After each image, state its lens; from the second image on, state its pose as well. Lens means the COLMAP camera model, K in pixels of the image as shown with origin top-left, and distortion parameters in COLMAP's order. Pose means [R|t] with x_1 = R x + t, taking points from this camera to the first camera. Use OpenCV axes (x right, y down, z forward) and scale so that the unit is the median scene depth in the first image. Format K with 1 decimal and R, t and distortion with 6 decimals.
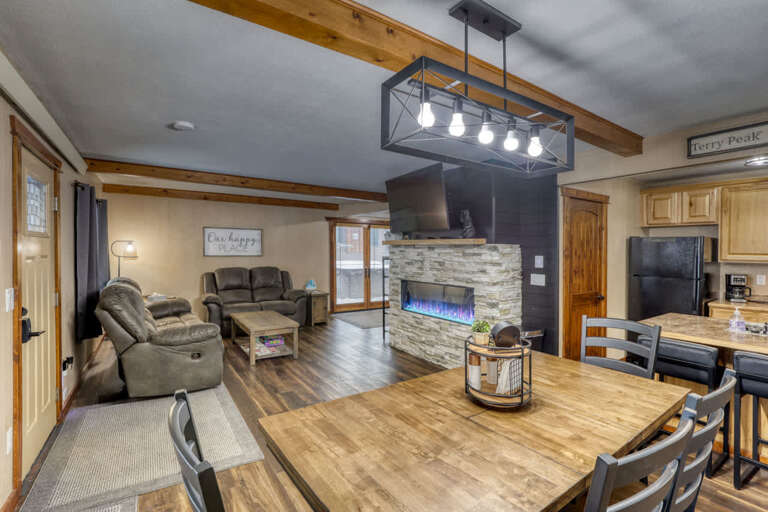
lens RADIAL K [[341.3, 0, 384.0], [0, 341.3, 256.0], [0, 0, 1]] dist [-0.020340, 0.000055]
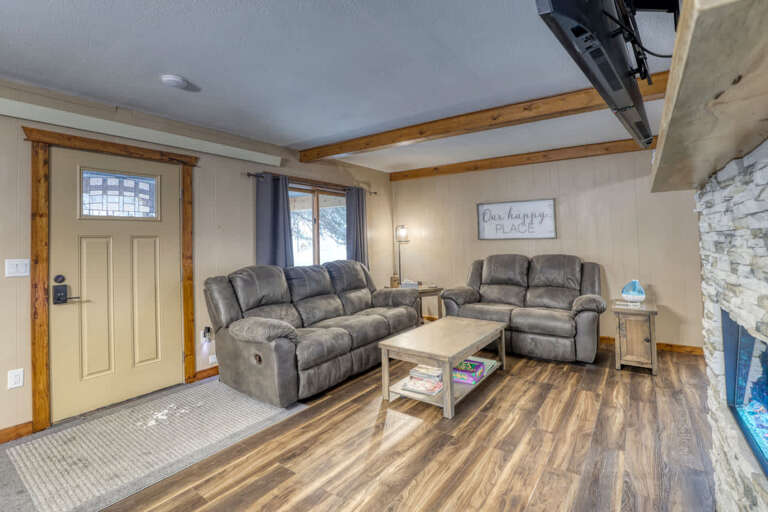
lens RADIAL K [[350.4, 0, 383.3], [0, 350.4, 238.3], [0, 0, 1]] dist [-0.028130, -0.000162]
pose [[0.361988, -0.021138, -0.931943, 0.169100], [0.004810, 0.999772, -0.020808, 0.013465], [0.932170, 0.003050, 0.362008, 0.496855]]
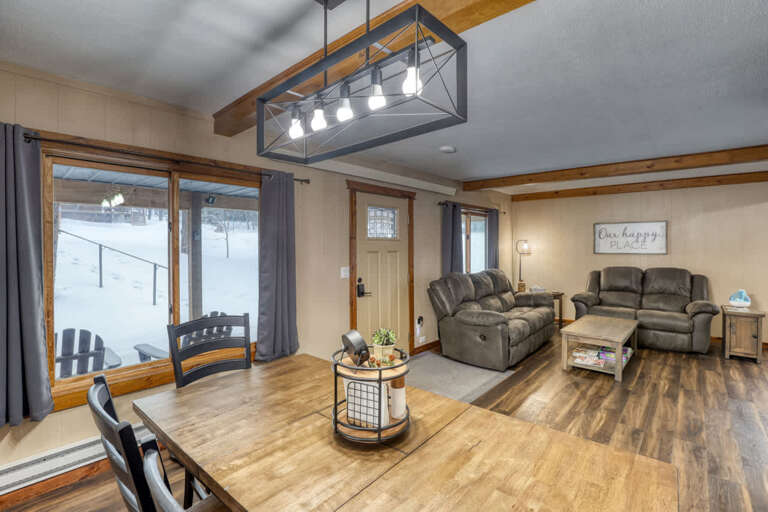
lens RADIAL K [[350.5, 0, 400.2], [0, 350.5, 257.7], [0, 0, 1]] dist [-0.027345, 0.000979]
pose [[0.288799, 0.020440, -0.957172, 0.262658], [-0.011008, 0.999777, 0.018028, 0.000064], [0.957327, 0.005330, 0.288959, 0.190935]]
